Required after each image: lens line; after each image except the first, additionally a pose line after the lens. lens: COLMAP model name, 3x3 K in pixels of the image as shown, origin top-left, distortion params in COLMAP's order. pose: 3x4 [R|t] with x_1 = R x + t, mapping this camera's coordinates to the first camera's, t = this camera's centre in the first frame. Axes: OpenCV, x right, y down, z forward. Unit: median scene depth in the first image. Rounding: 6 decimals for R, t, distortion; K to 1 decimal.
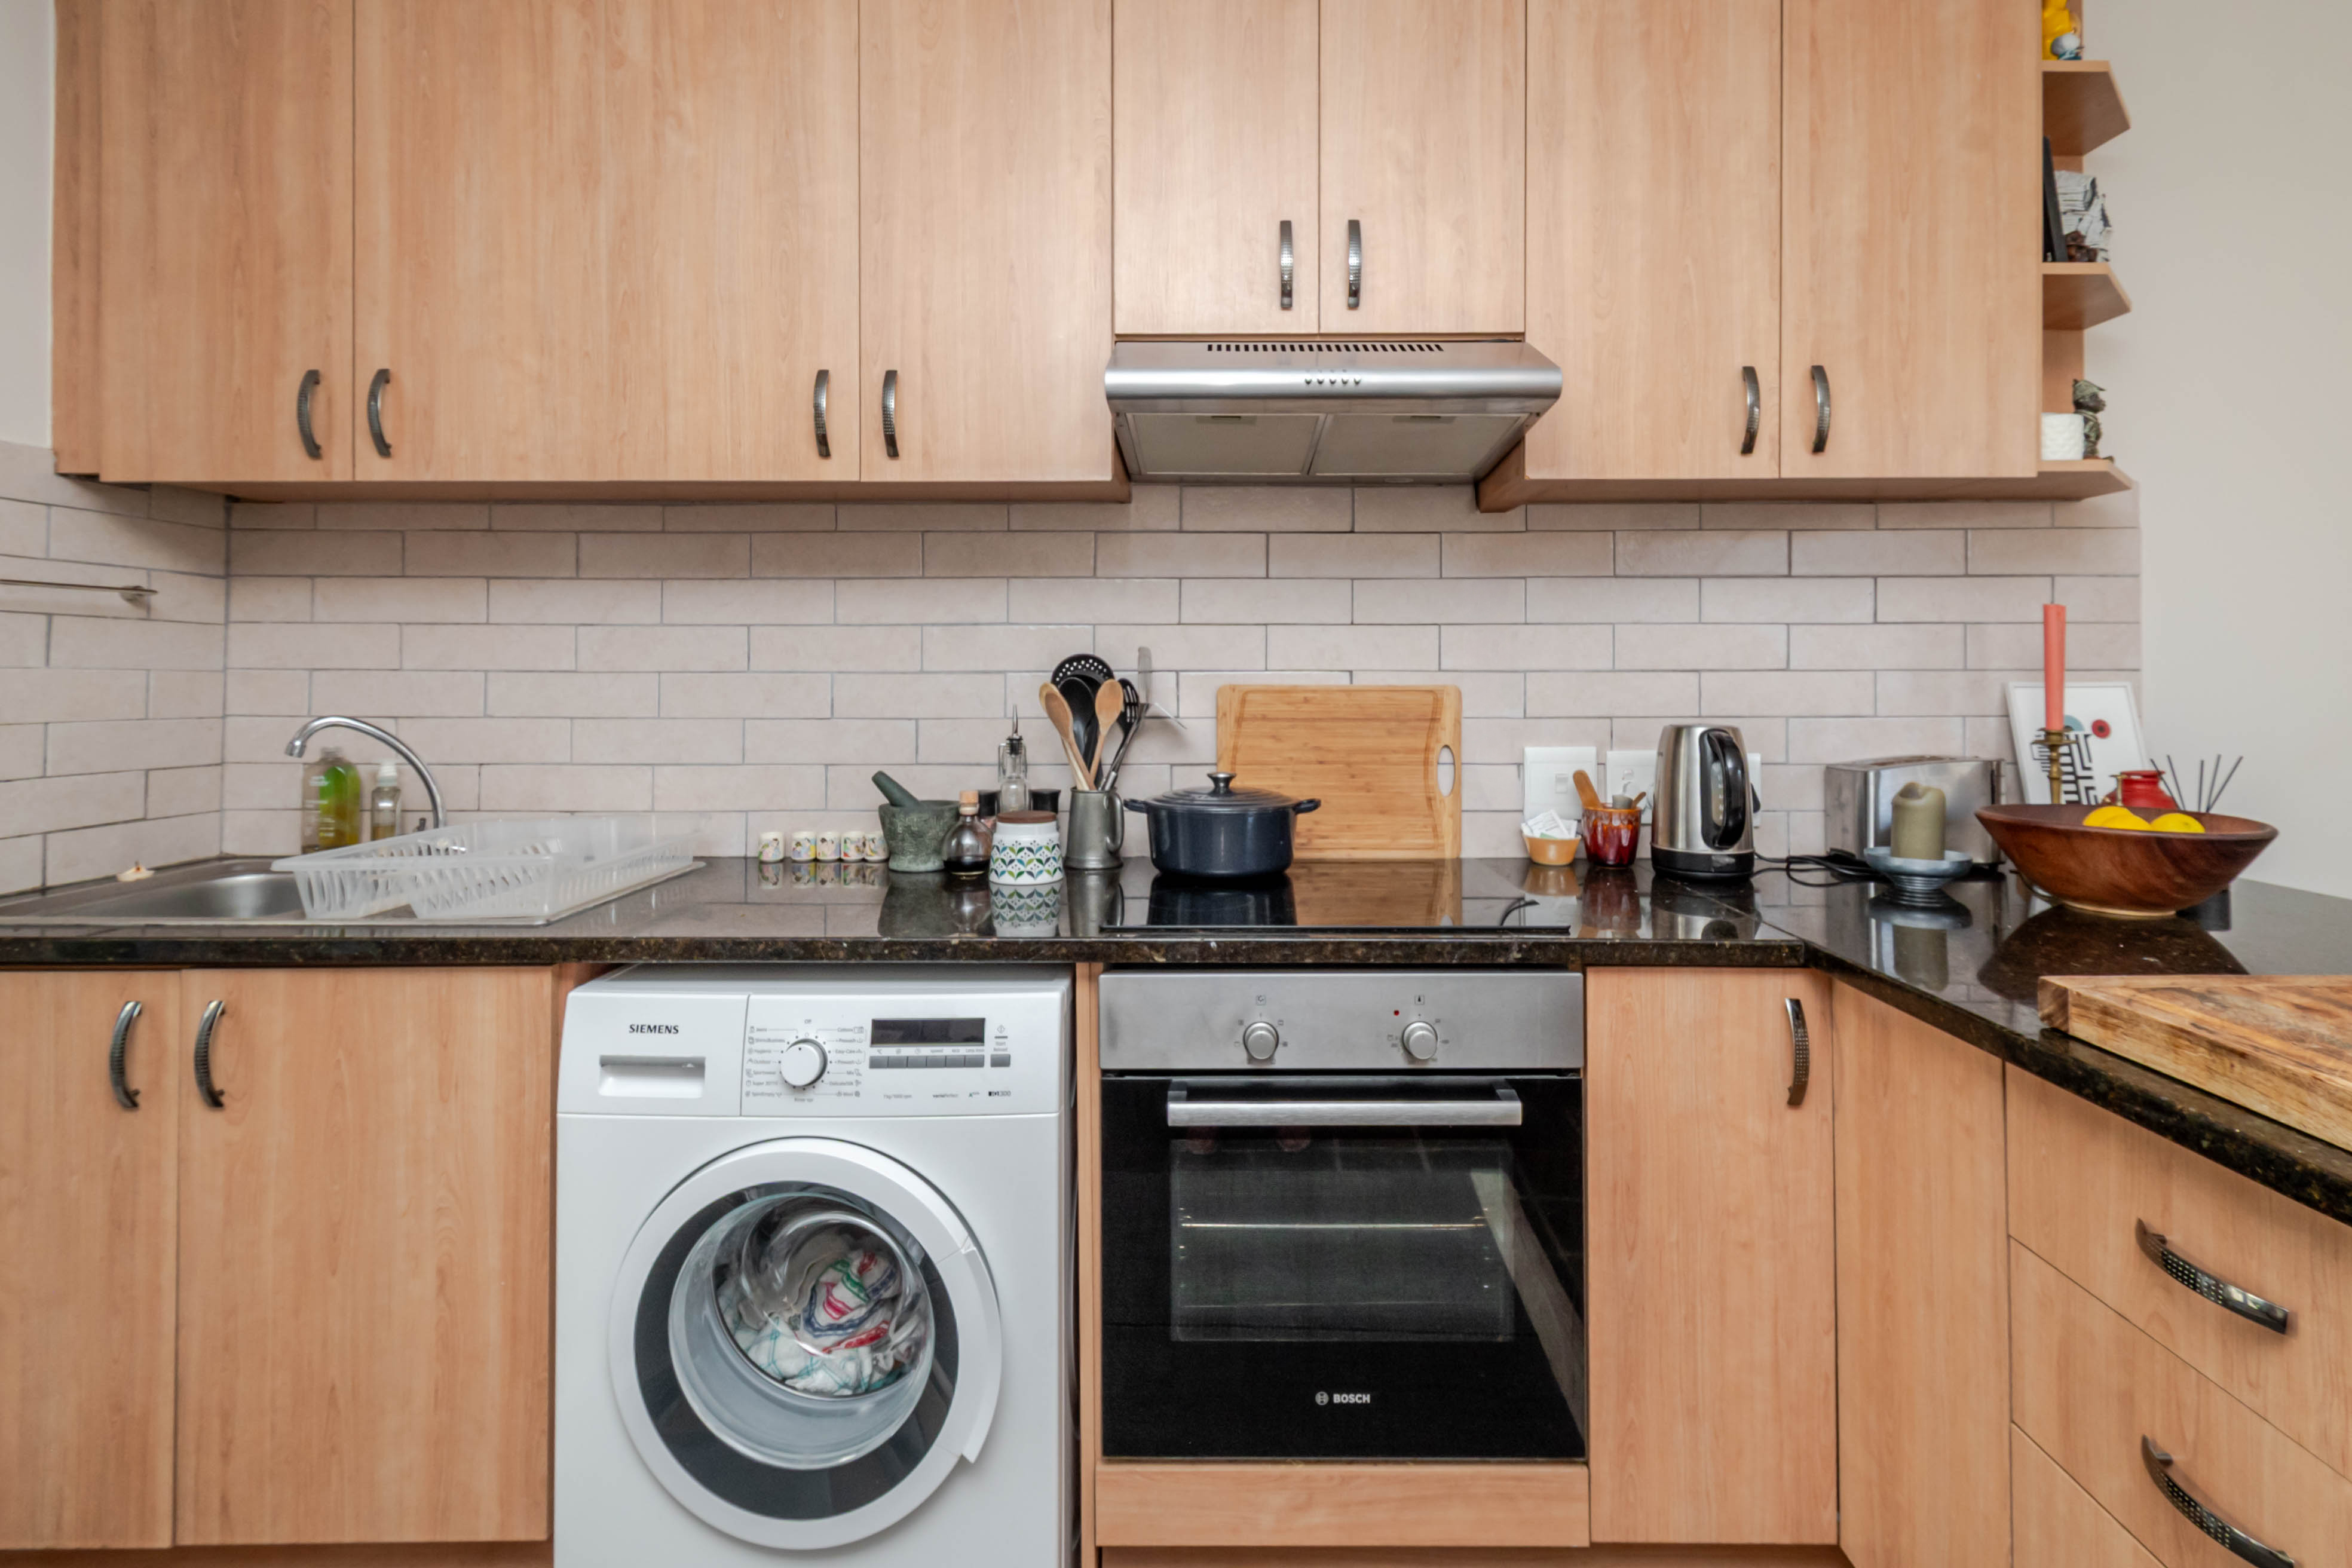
lens RADIAL K [[1106.1, 0, 1218.1], [0, 1106.1, 665.5], [0, 0, 1]] dist [0.005662, -0.000246]
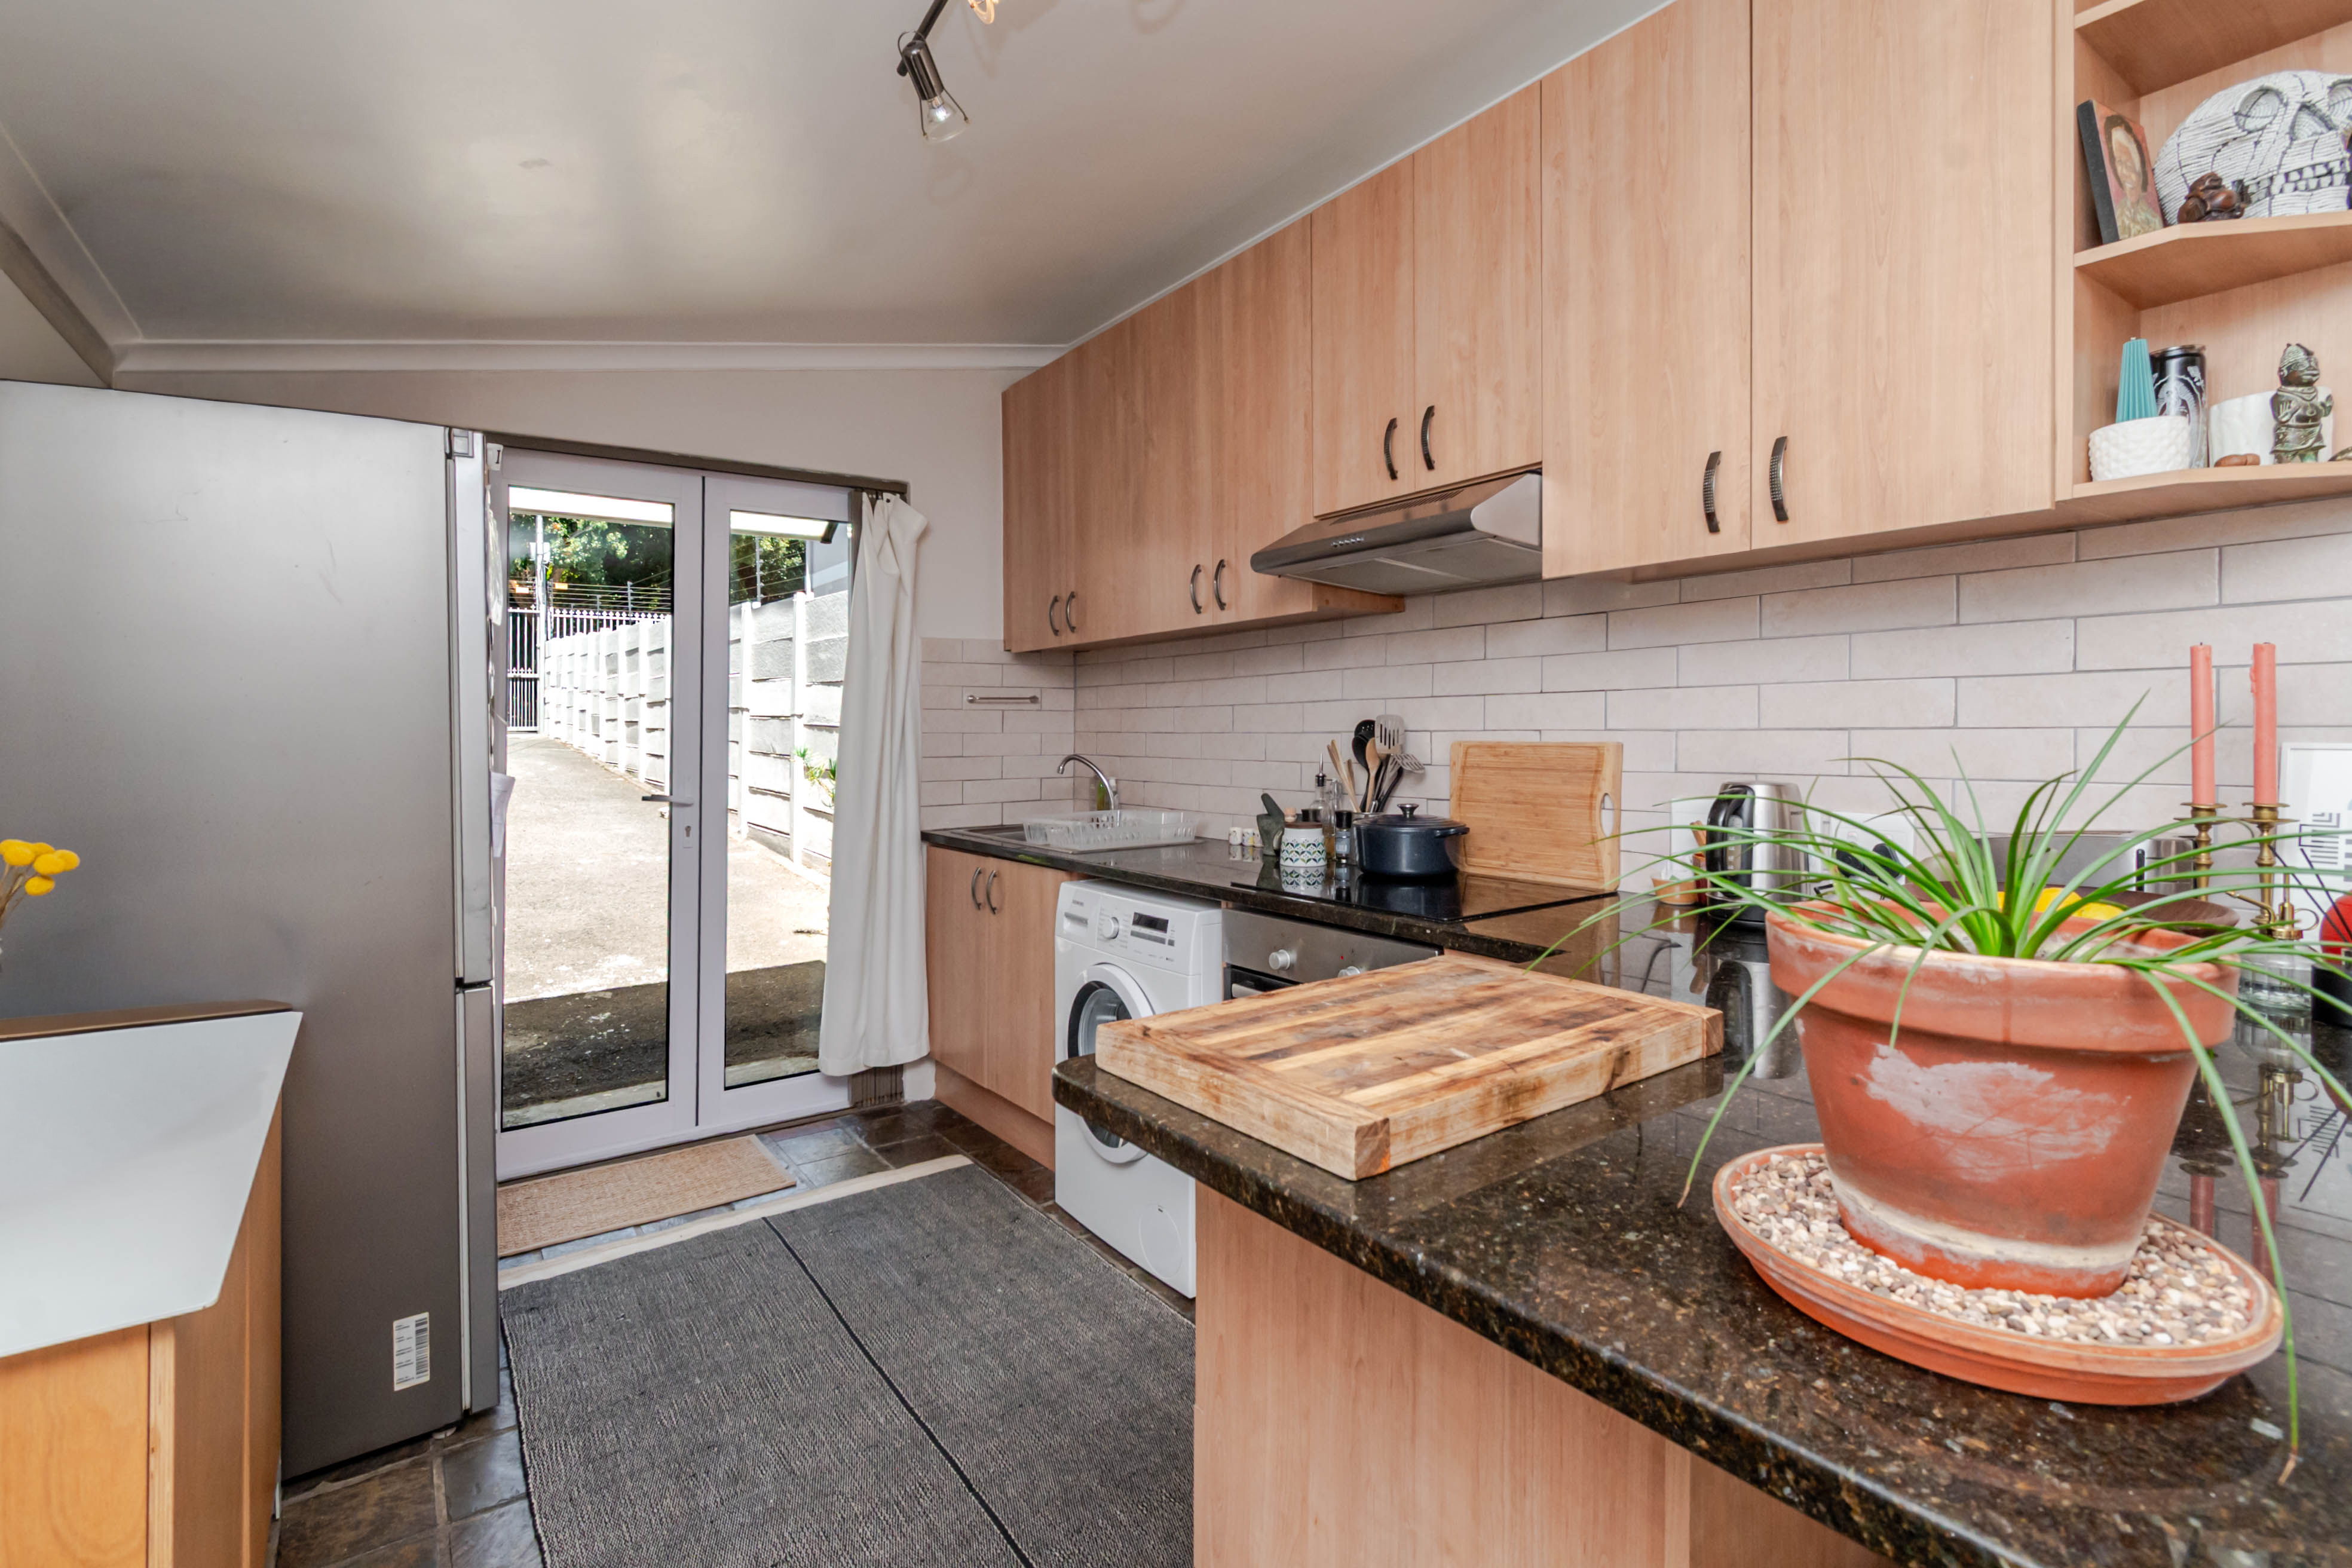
lens RADIAL K [[1074.5, 0, 1174.4], [0, 1074.5, 710.7], [0, 0, 1]] dist [0.001429, -0.000403]
pose [[0.588650, -0.018542, -0.808175, 0.935435], [0.016108, 0.999807, -0.011206, -0.011329], [0.808228, -0.006421, 0.588835, -0.048506]]
